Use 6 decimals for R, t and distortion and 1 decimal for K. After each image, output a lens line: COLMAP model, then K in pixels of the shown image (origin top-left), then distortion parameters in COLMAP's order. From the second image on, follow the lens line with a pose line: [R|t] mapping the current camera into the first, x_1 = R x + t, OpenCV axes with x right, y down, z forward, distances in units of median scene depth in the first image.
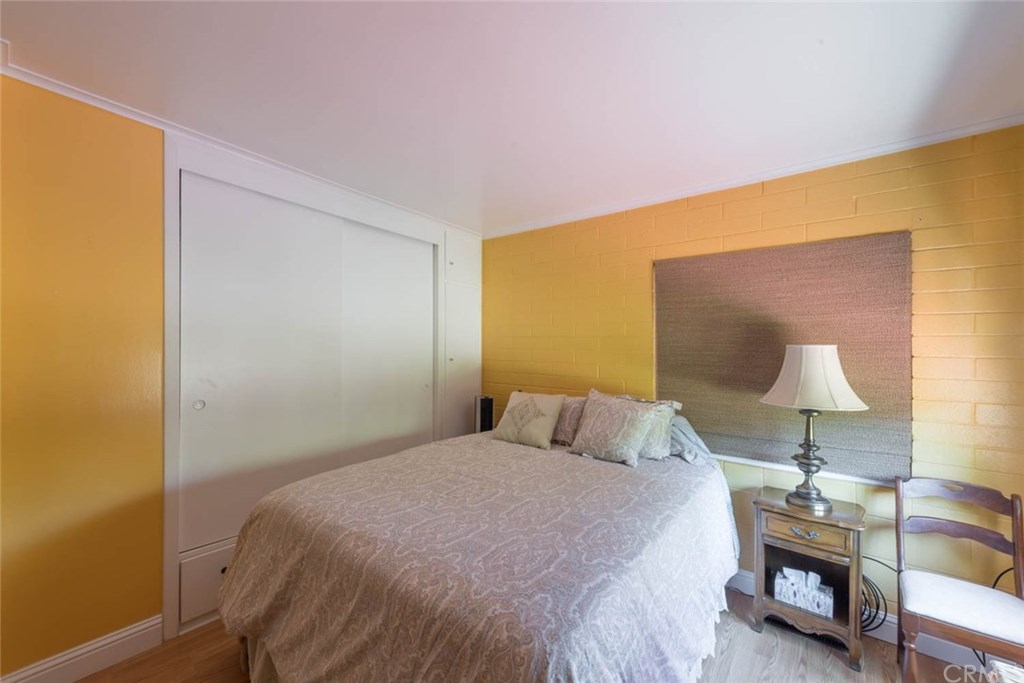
lens RADIAL K [[402.2, 0, 512.4], [0, 402.2, 346.1], [0, 0, 1]] dist [0.002792, 0.000017]
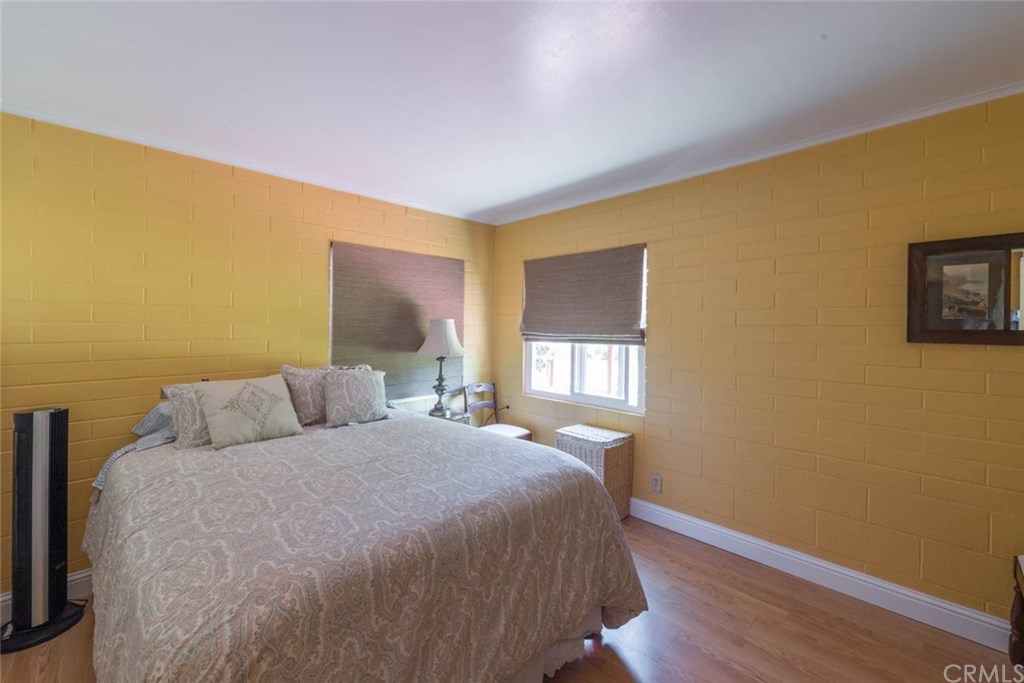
lens RADIAL K [[394.3, 0, 515.0], [0, 394.3, 319.9], [0, 0, 1]] dist [0.000338, -0.000111]
pose [[0.135382, -0.006013, 0.990775, -0.809984], [-0.010627, 0.999915, 0.007521, -0.012983], [-0.990737, -0.011547, 0.135306, 0.453180]]
